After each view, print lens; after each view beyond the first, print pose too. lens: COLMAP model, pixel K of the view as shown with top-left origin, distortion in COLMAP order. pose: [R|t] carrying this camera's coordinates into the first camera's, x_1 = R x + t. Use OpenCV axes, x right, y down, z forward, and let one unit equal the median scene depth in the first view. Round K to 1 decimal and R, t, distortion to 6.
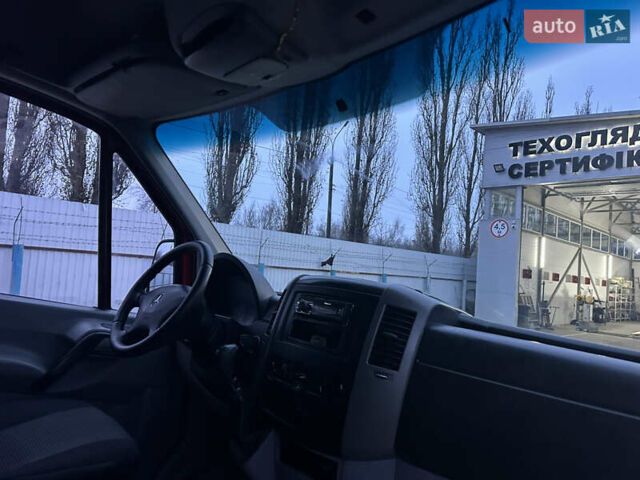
lens RADIAL K [[450.7, 0, 317.3], [0, 450.7, 242.9], [0, 0, 1]] dist [0.032744, -0.036224]
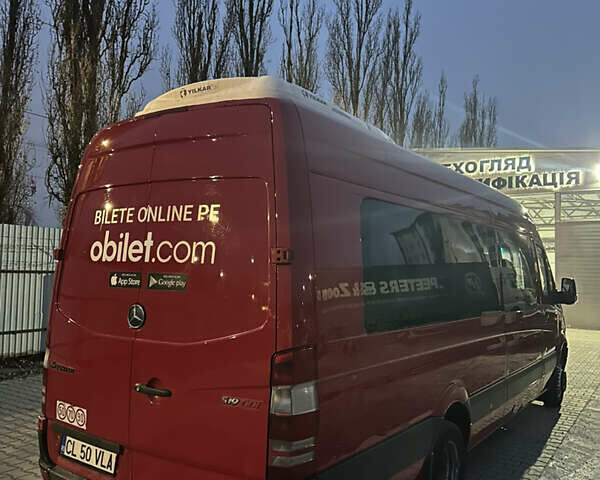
lens RADIAL K [[555.1, 0, 299.2], [0, 555.1, 246.3], [0, 0, 1]] dist [0.059407, 0.000000]
pose [[0.971196, -0.042473, 0.234466, -0.307443], [0.036813, 0.998917, 0.028465, -0.055381], [-0.235421, -0.019014, 0.971707, -0.426183]]
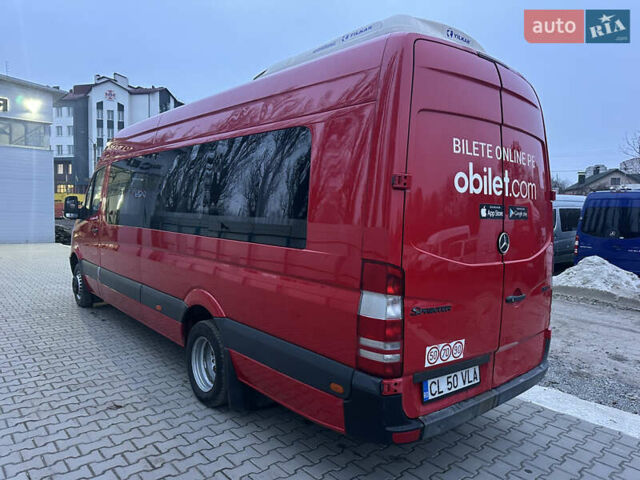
lens RADIAL K [[450.7, 0, 323.3], [0, 450.7, 242.5], [0, 0, 1]] dist [0.032744, -0.036224]
pose [[0.038363, -0.146997, 0.988393, -0.521135], [-0.082805, 0.985251, 0.149744, -0.048567], [-0.995827, -0.087588, 0.025625, -0.129631]]
